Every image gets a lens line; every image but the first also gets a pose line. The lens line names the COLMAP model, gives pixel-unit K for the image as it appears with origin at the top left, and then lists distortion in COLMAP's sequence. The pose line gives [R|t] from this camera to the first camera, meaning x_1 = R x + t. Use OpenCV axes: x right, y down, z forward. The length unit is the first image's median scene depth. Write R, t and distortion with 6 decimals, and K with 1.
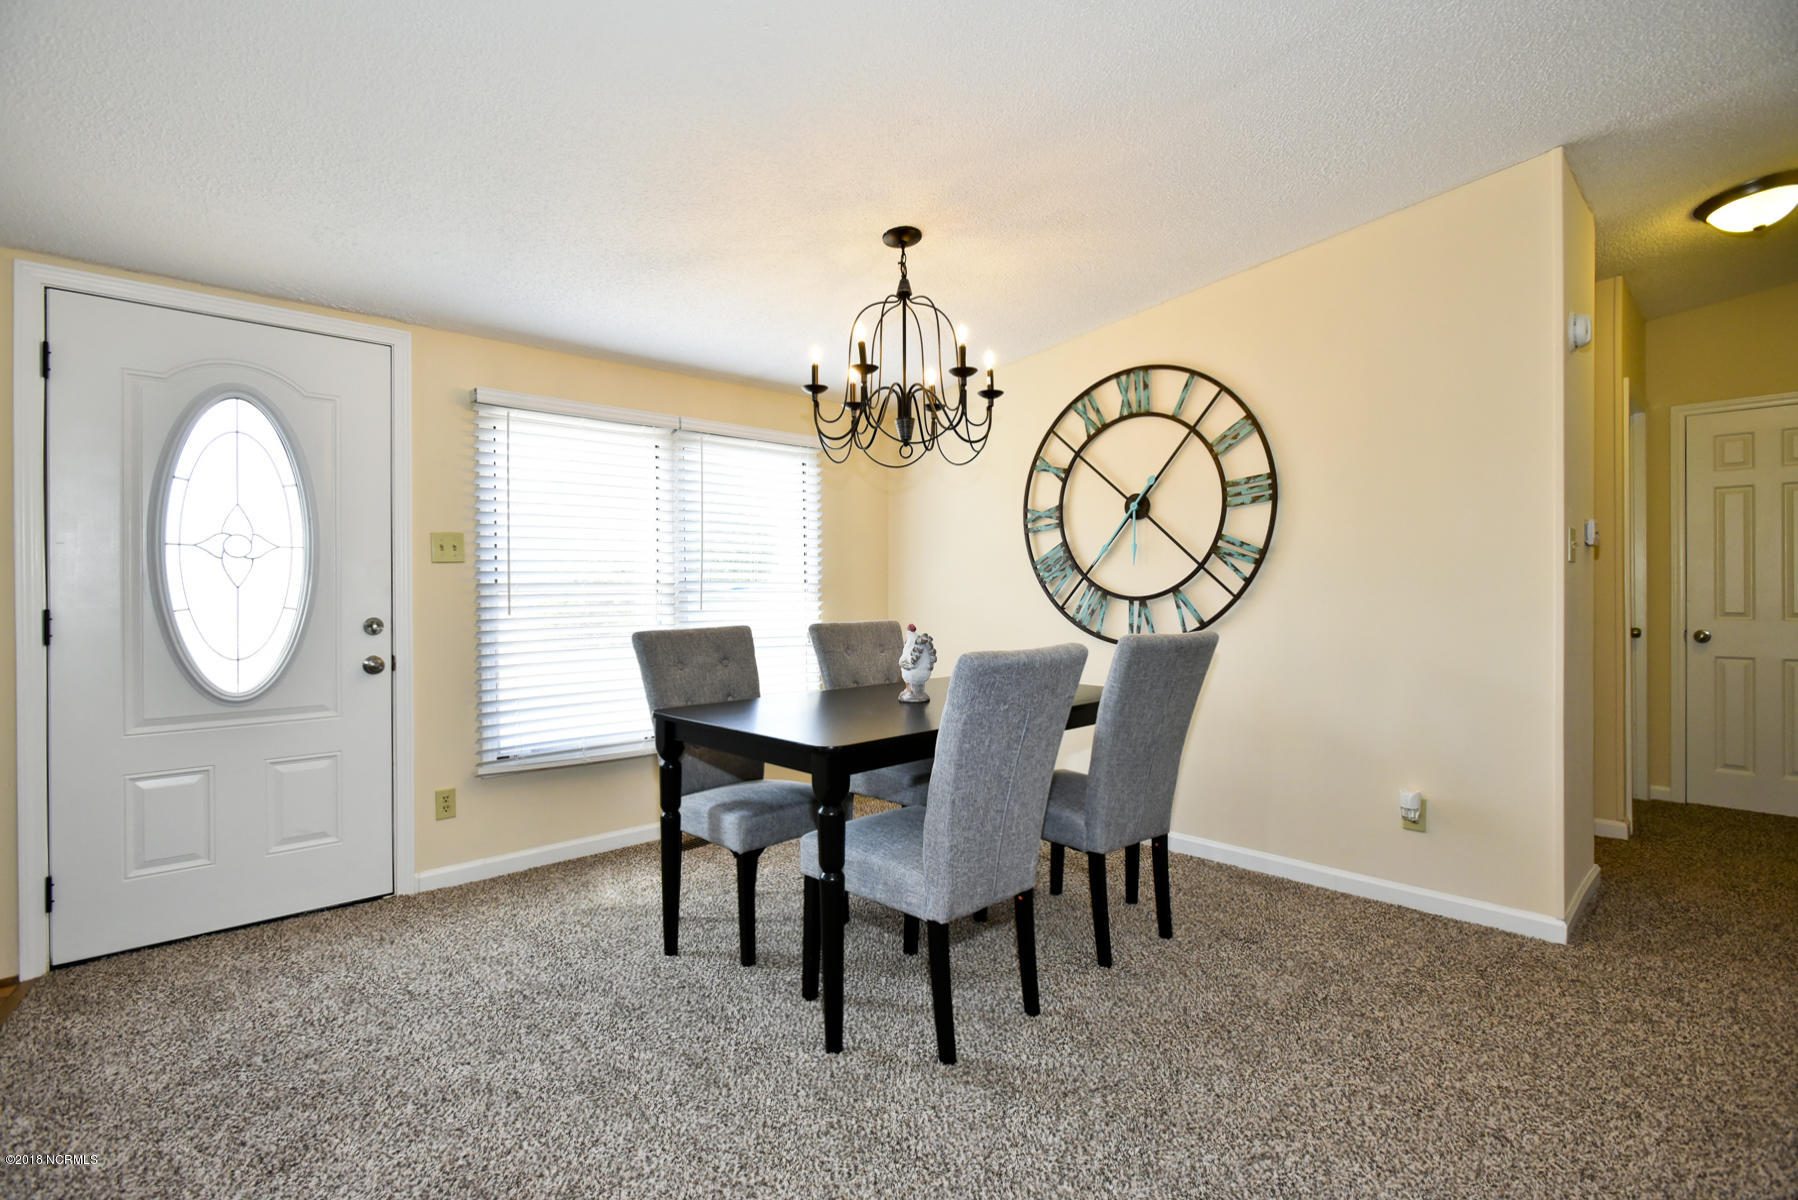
lens RADIAL K [[870.9, 0, 870.5], [0, 870.9, 590.1], [0, 0, 1]] dist [-0.007903, 0.001692]
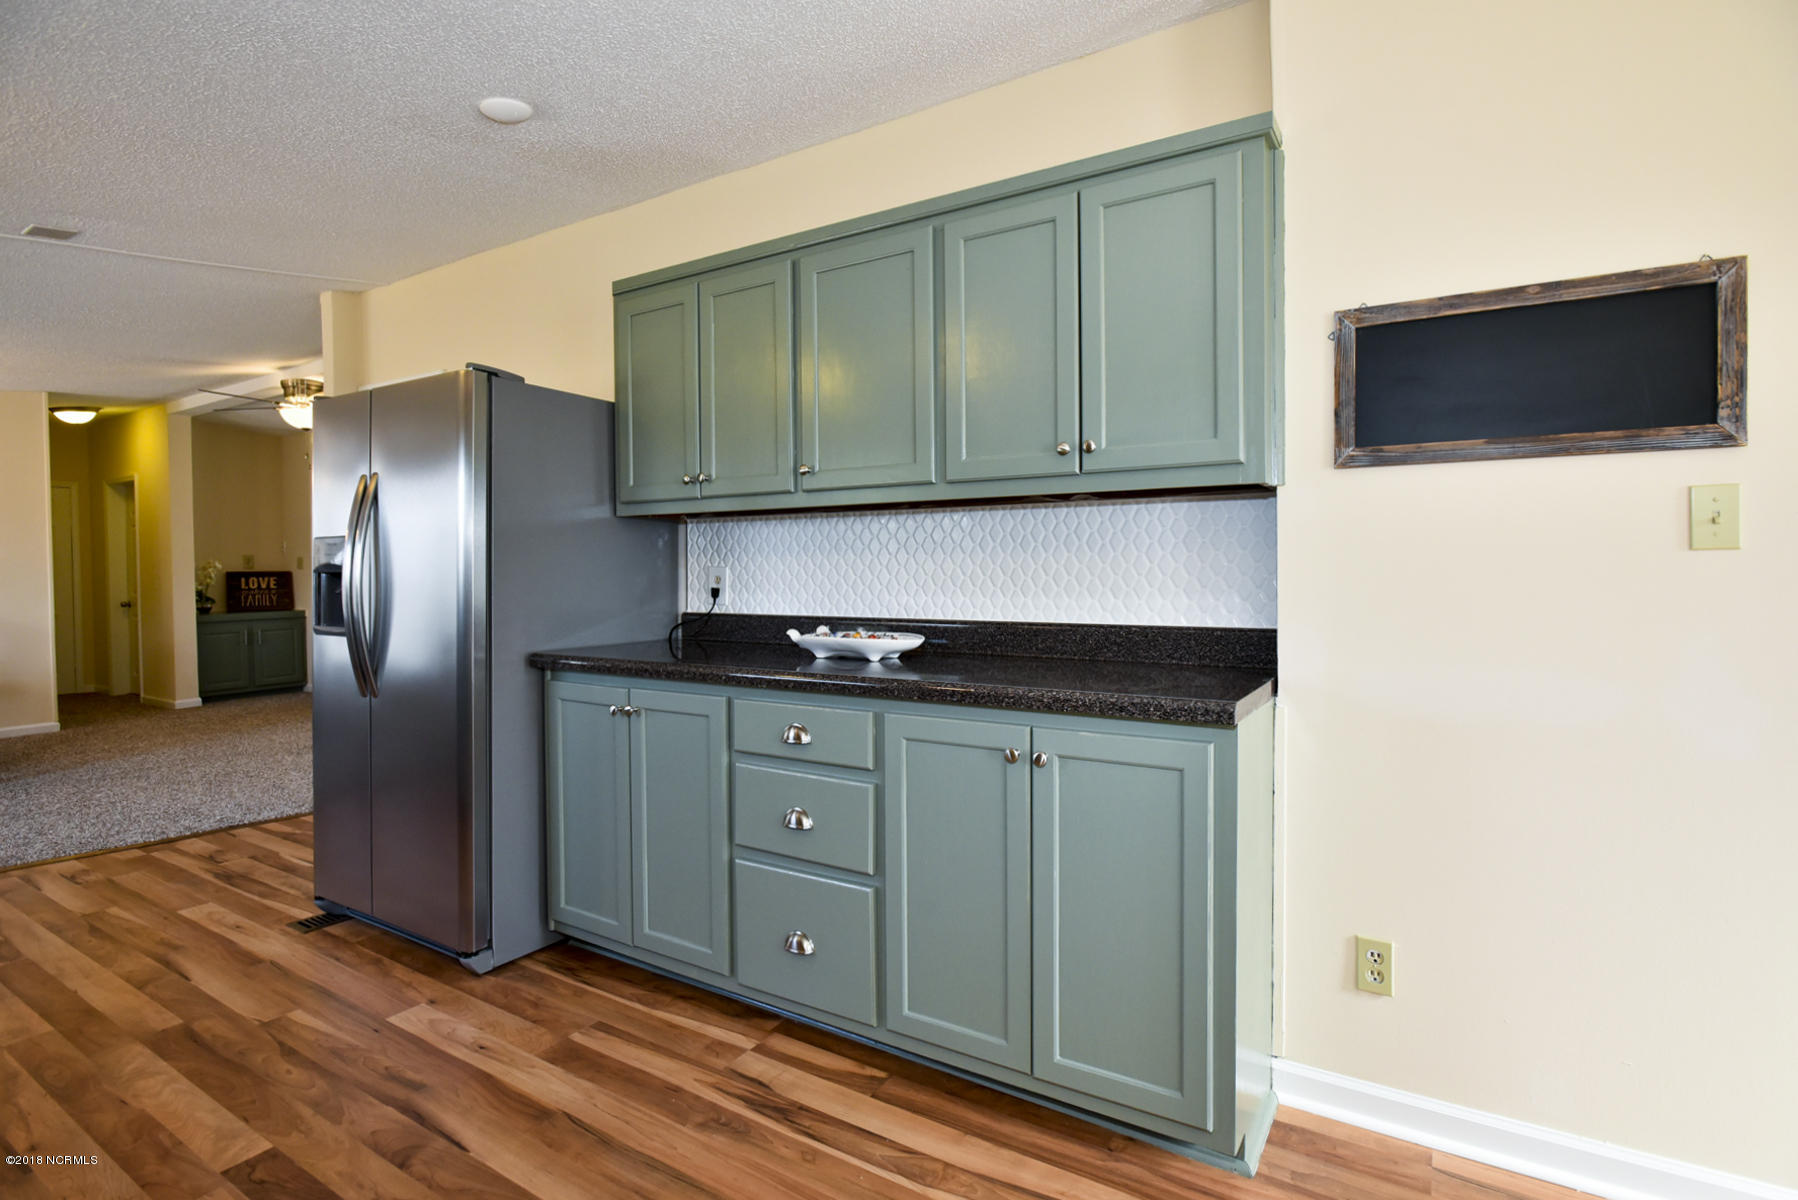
lens RADIAL K [[870.9, 0, 904.9], [0, 870.9, 582.8], [0, 0, 1]] dist [-0.007903, 0.001692]
pose [[-0.241683, -0.013621, 0.970260, -1.537451], [0.011362, 0.999793, 0.016866, -0.006974], [-0.970289, 0.015100, -0.241478, -0.507870]]
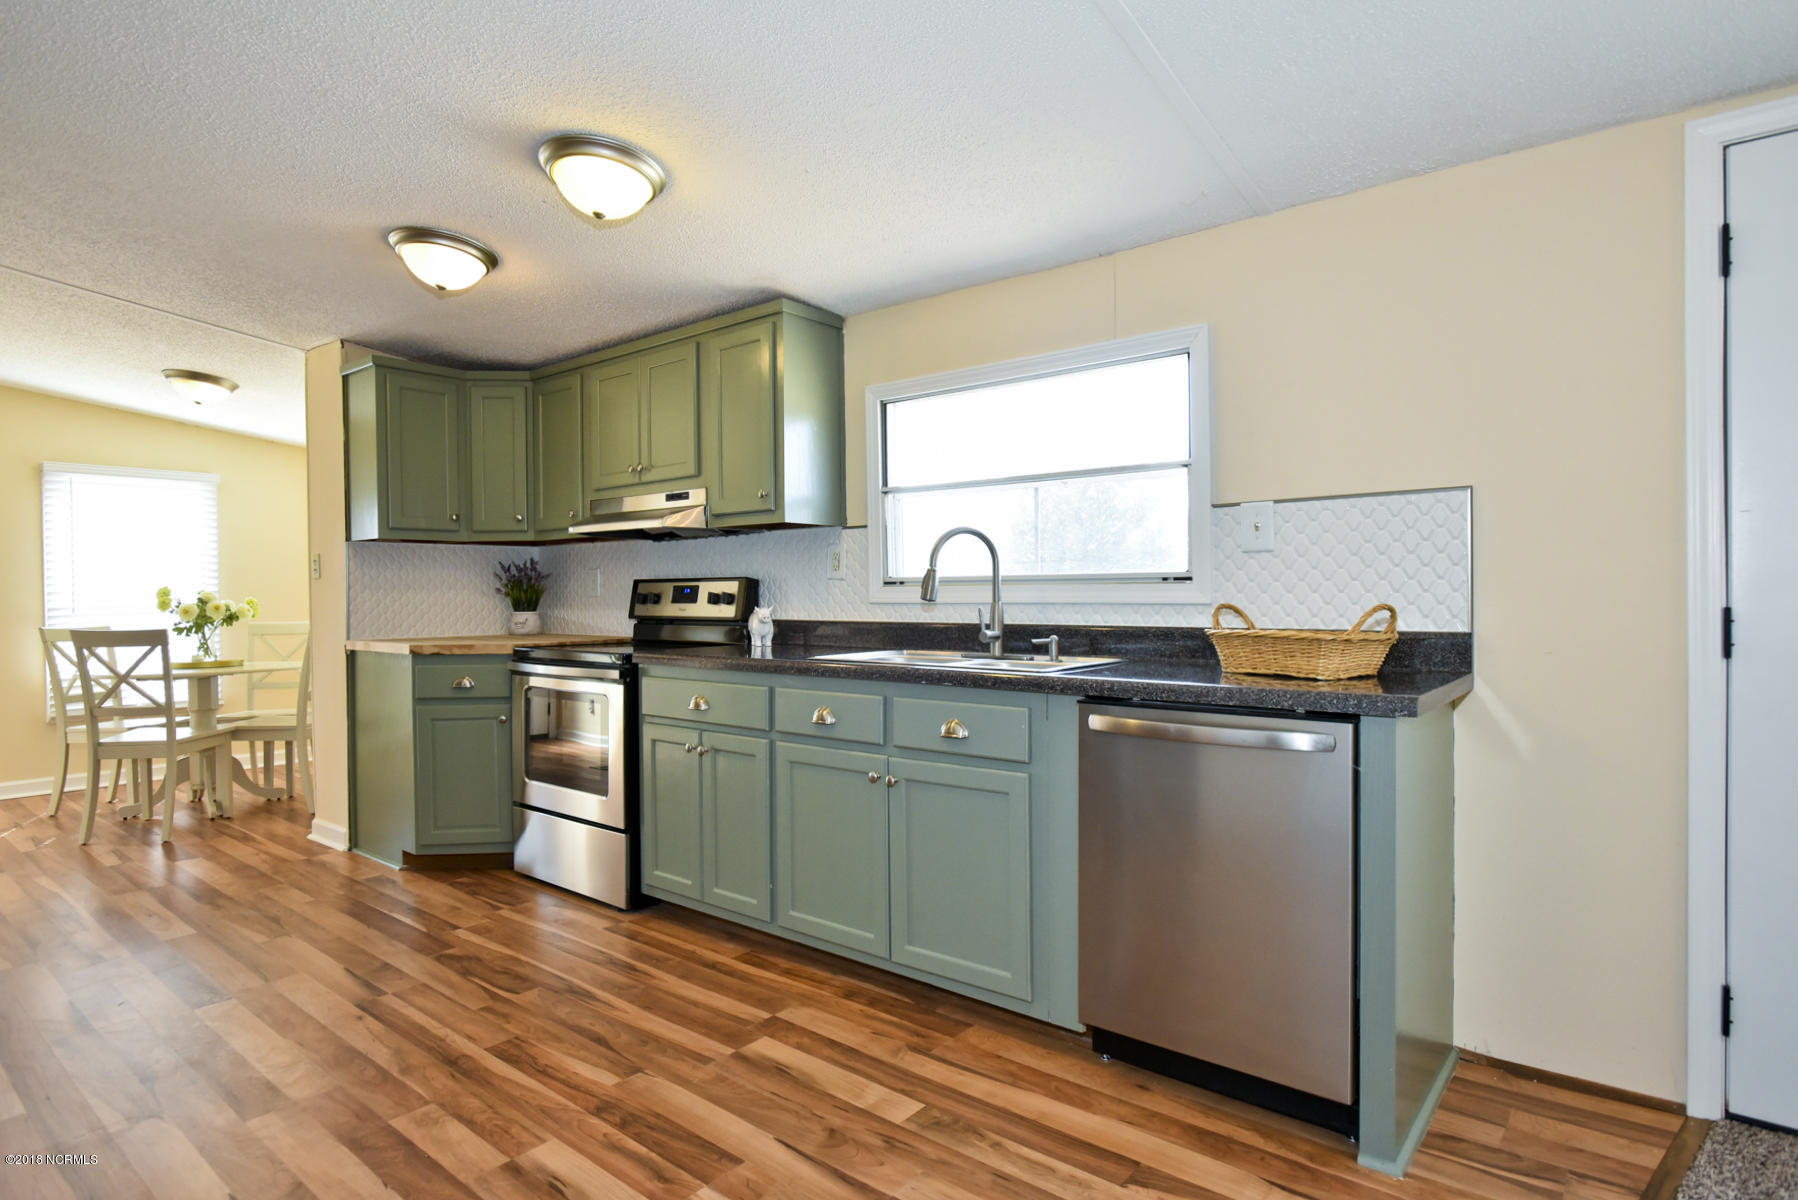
lens RADIAL K [[954.9, 0, 906.2], [0, 954.9, 604.0], [0, 0, 1]] dist [-0.013008, 0.003481]
pose [[0.127198, 0.013530, -0.991785, -0.198882], [0.007804, 0.999862, 0.014641, 0.002746], [0.991847, -0.009602, 0.127075, 0.175805]]
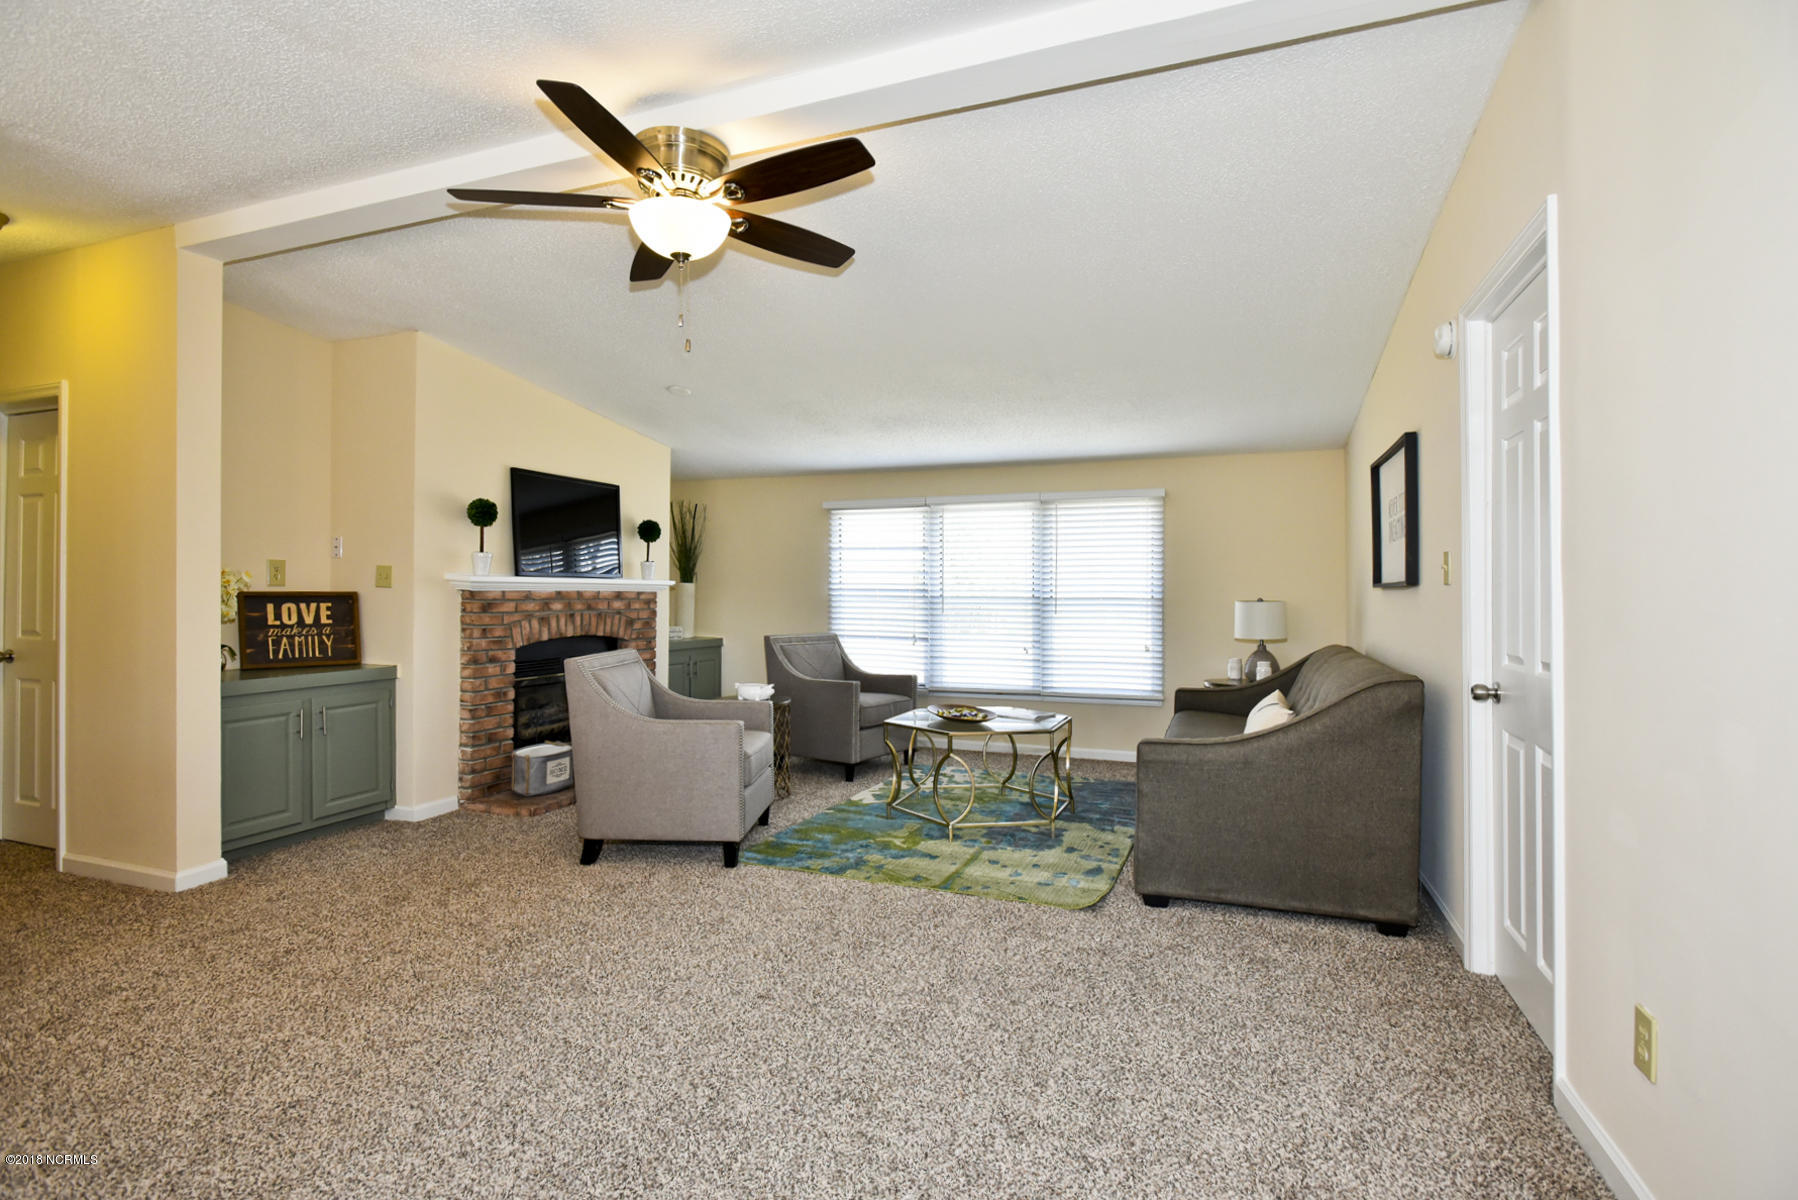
lens RADIAL K [[870.9, 0, 909.8], [0, 870.9, 586.9], [0, 0, 1]] dist [-0.007903, 0.001692]
pose [[-0.426141, 0.009754, 0.904604, -0.312362], [0.000134, 0.999943, -0.010719, -0.011893], [-0.904657, -0.004447, -0.426117, 0.364340]]
